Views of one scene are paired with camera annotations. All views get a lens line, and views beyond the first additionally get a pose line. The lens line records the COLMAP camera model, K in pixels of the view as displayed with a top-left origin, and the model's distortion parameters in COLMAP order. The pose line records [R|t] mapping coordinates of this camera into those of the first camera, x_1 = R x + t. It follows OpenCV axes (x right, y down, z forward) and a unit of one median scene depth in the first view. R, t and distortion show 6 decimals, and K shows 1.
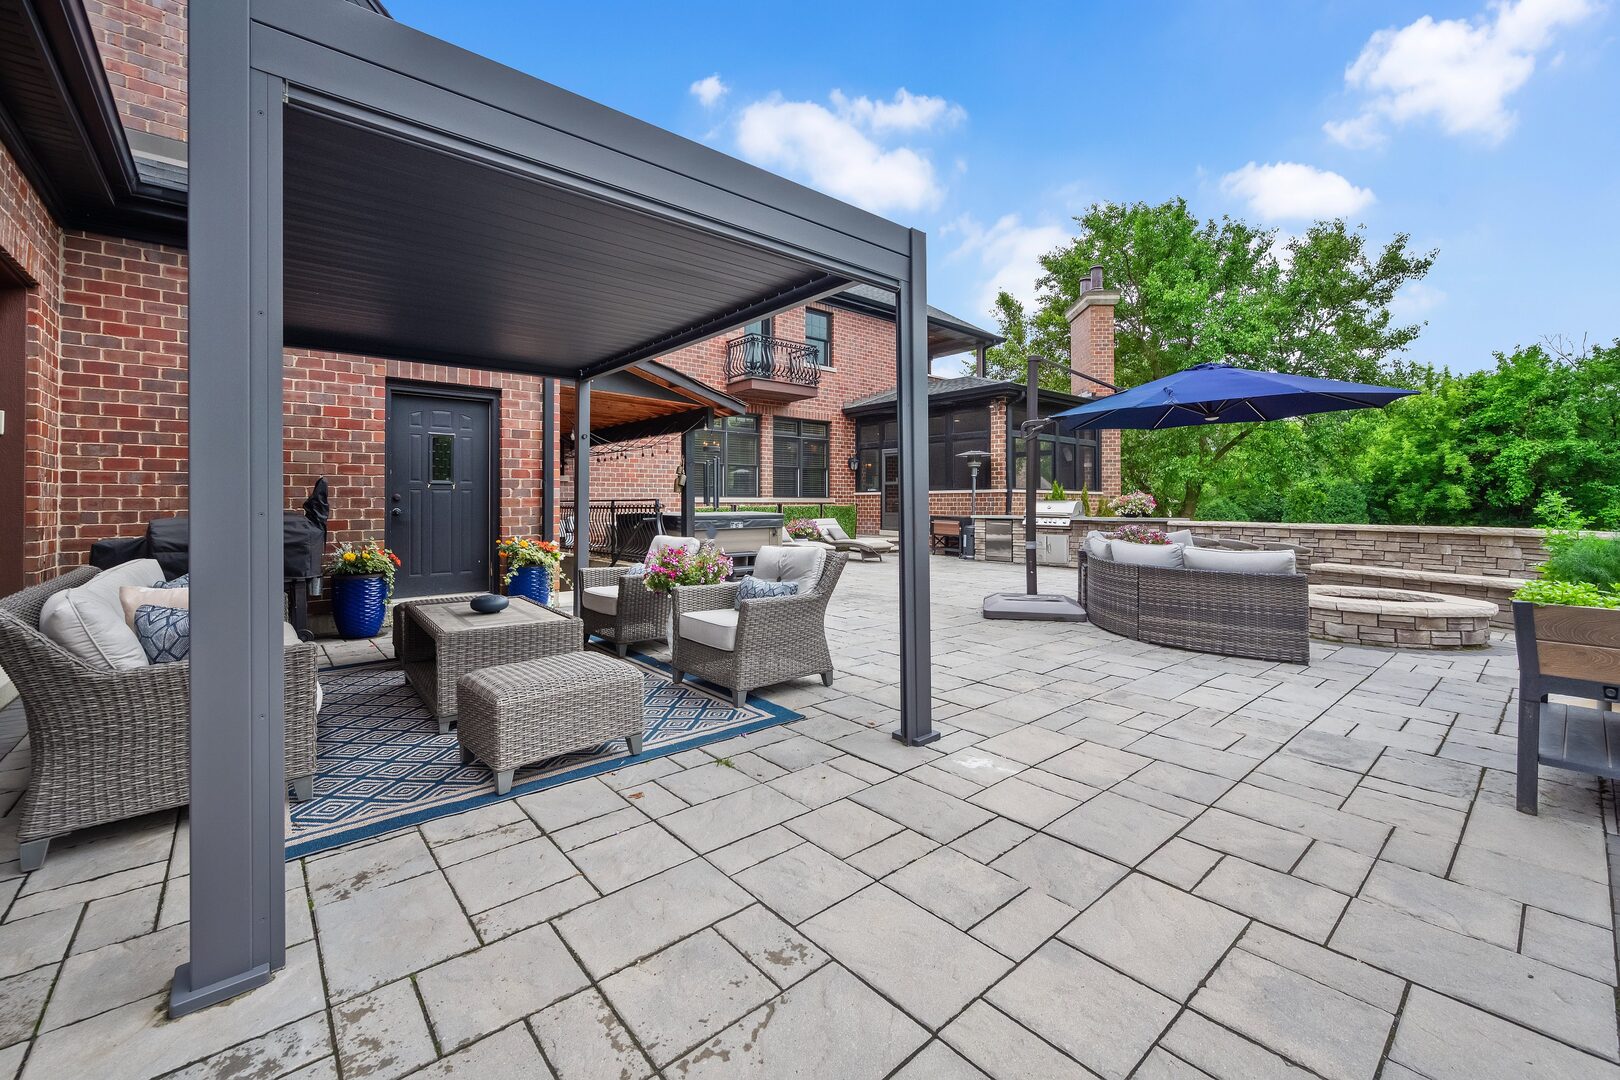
lens RADIAL K [[661.5, 0, 813.0], [0, 661.5, 506.4], [0, 0, 1]] dist [-0.003226, -0.000683]
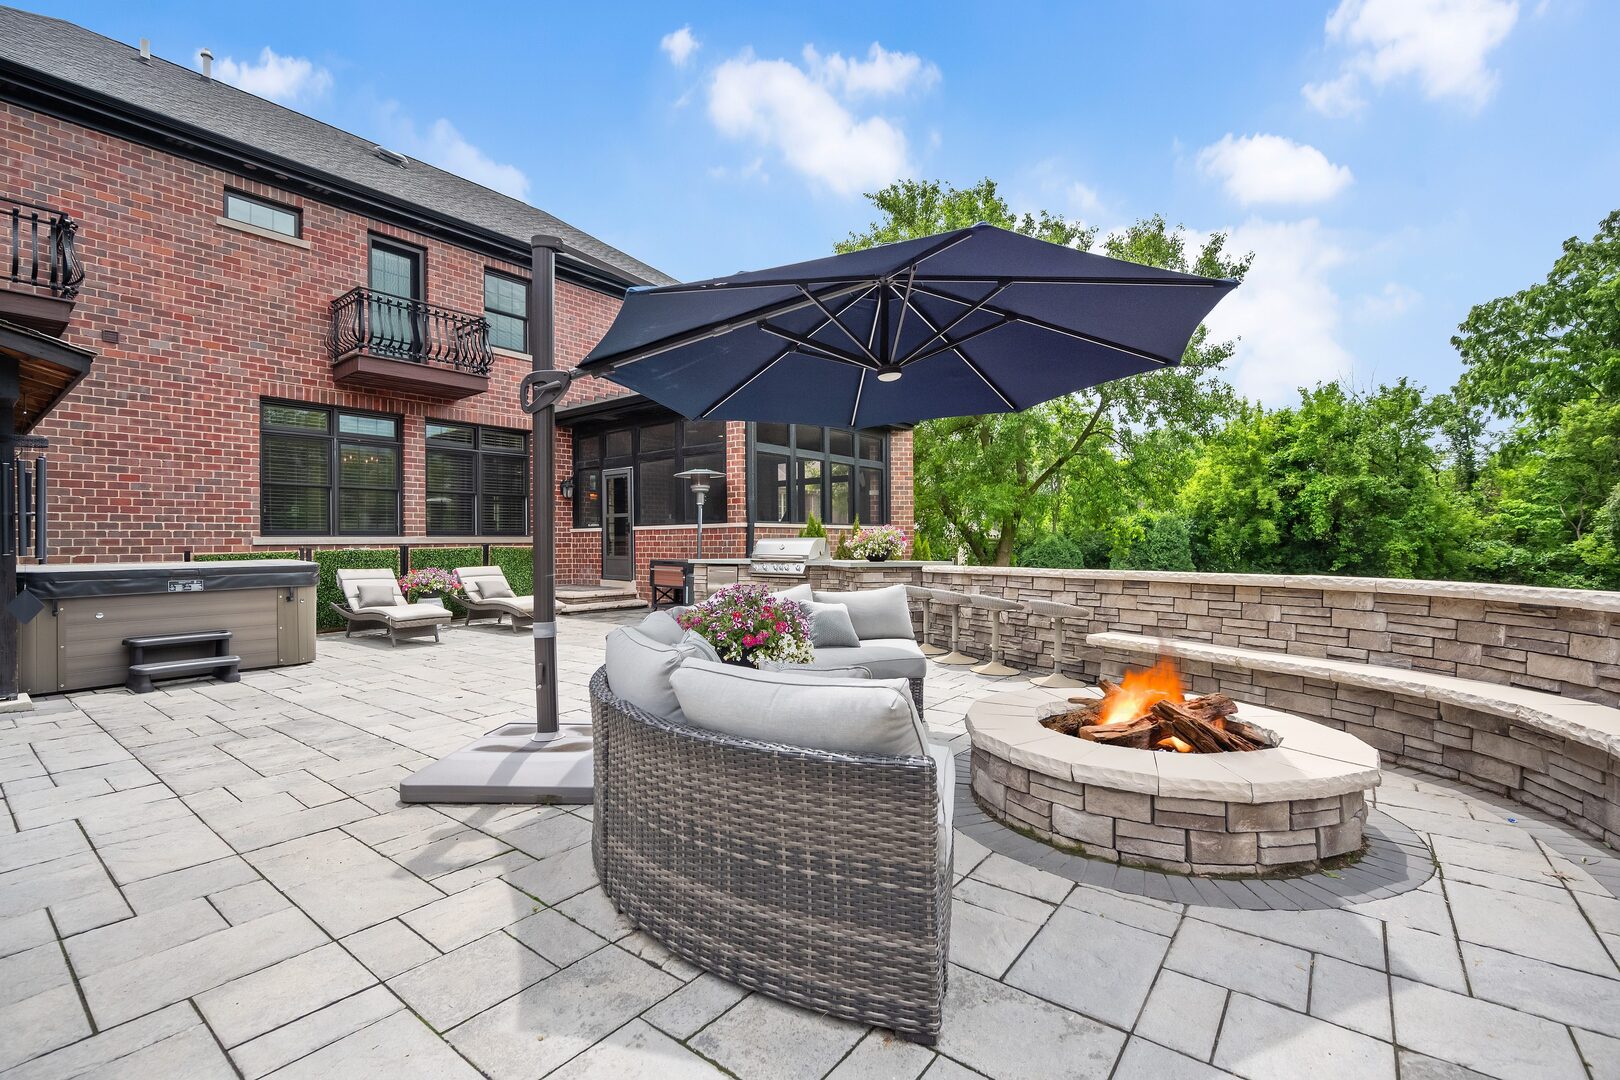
lens RADIAL K [[702.1, 0, 812.6], [0, 702.1, 551.7], [0, 0, 1]] dist [0.000217, -0.000833]
pose [[0.979751, -0.010740, 0.199930, 0.167254], [0.008993, 0.999913, 0.009644, -0.000695], [-0.200017, -0.007651, 0.979763, 0.181502]]
